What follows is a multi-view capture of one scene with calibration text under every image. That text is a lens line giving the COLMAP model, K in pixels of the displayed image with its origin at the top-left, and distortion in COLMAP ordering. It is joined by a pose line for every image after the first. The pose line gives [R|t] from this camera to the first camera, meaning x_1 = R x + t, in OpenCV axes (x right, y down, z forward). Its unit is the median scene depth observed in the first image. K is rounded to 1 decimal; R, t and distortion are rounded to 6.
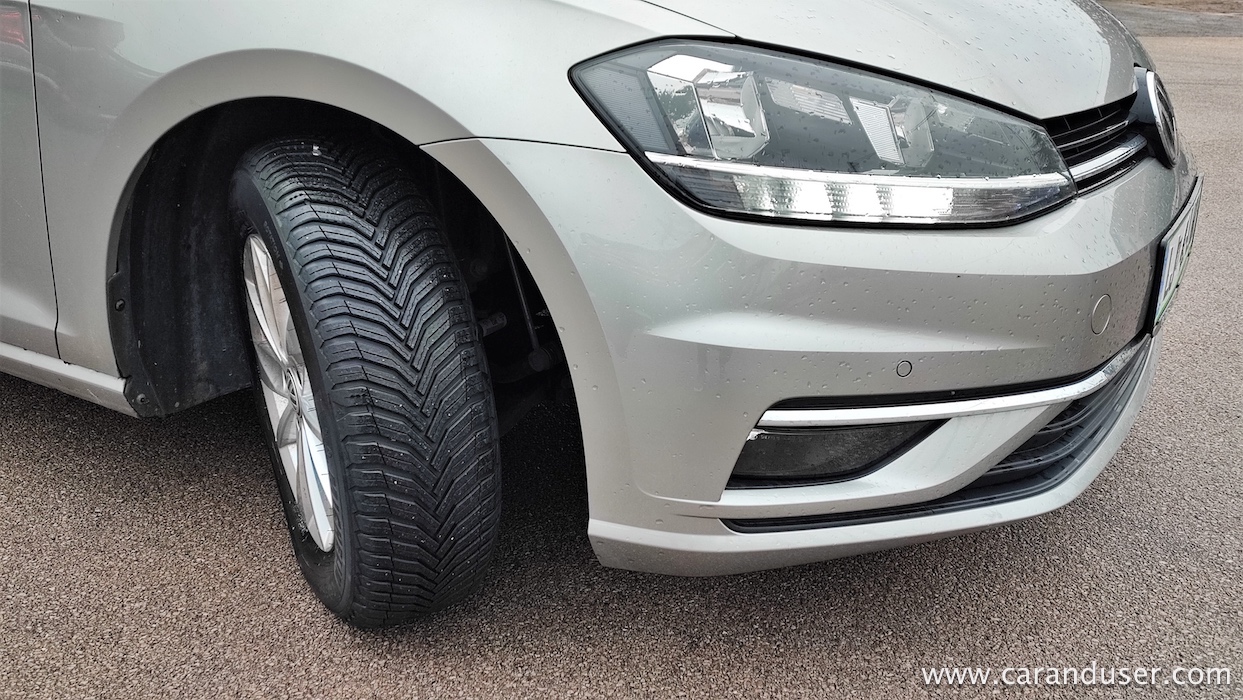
lens RADIAL K [[1274.2, 0, 622.9], [0, 1274.2, 353.1], [0, 0, 1]] dist [0.016459, 0.000000]
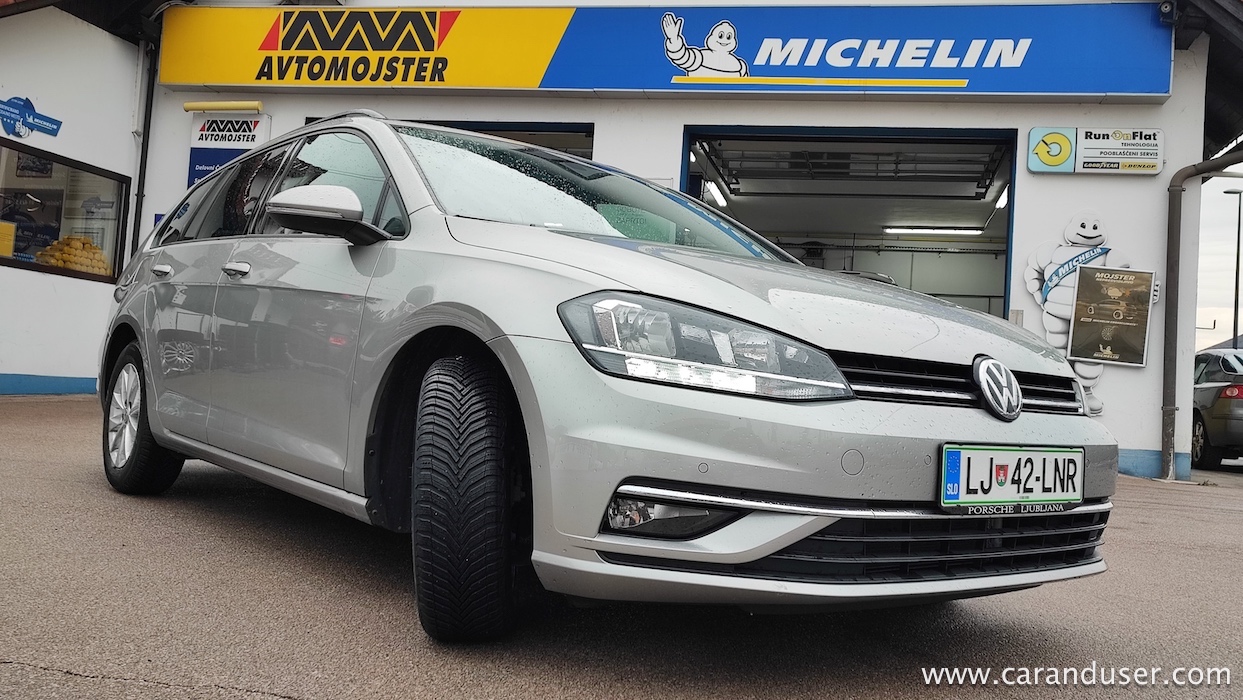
lens RADIAL K [[1113.9, 0, 629.7], [0, 1113.9, 340.0], [0, 0, 1]] dist [0.067393, -0.052858]
pose [[0.924211, 0.027000, -0.380927, 0.666245], [-0.172771, 0.919136, -0.354032, 0.383734], [0.340565, 0.393013, 0.854140, -0.360206]]
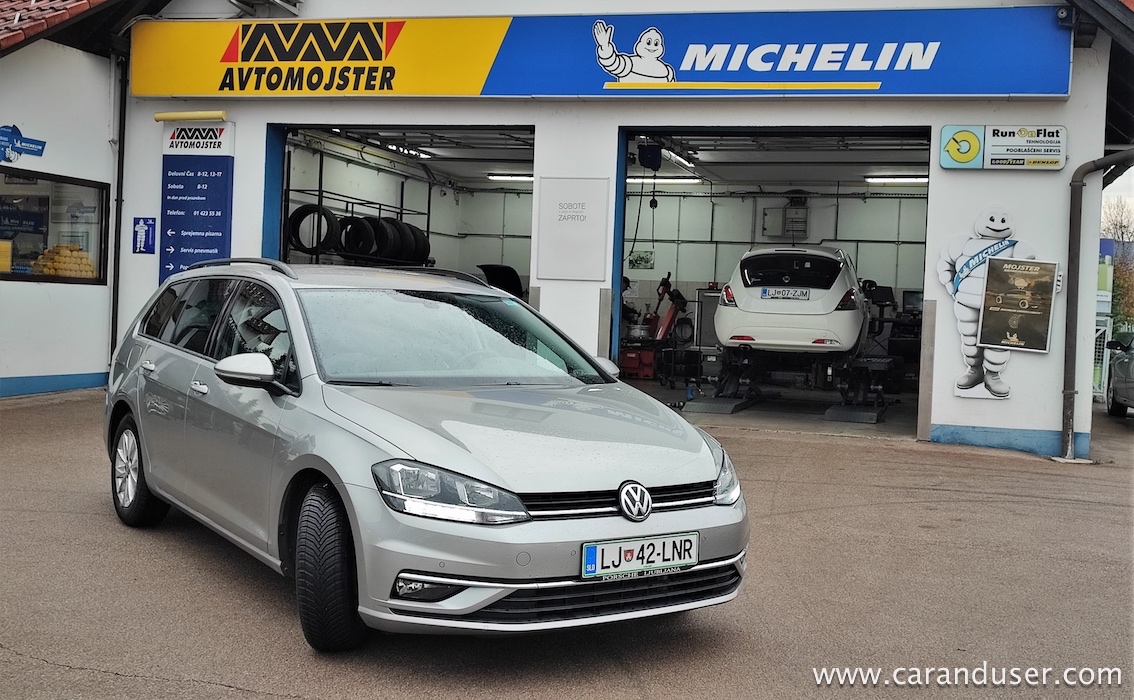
lens RADIAL K [[1251.7, 0, 566.4], [0, 1251.7, 350.0], [0, 0, 1]] dist [0.059281, 0.000000]
pose [[0.895652, 0.033503, -0.443492, 1.797659], [-0.169613, 0.947529, -0.270961, 0.288062], [0.411143, 0.317908, 0.854339, -1.650390]]
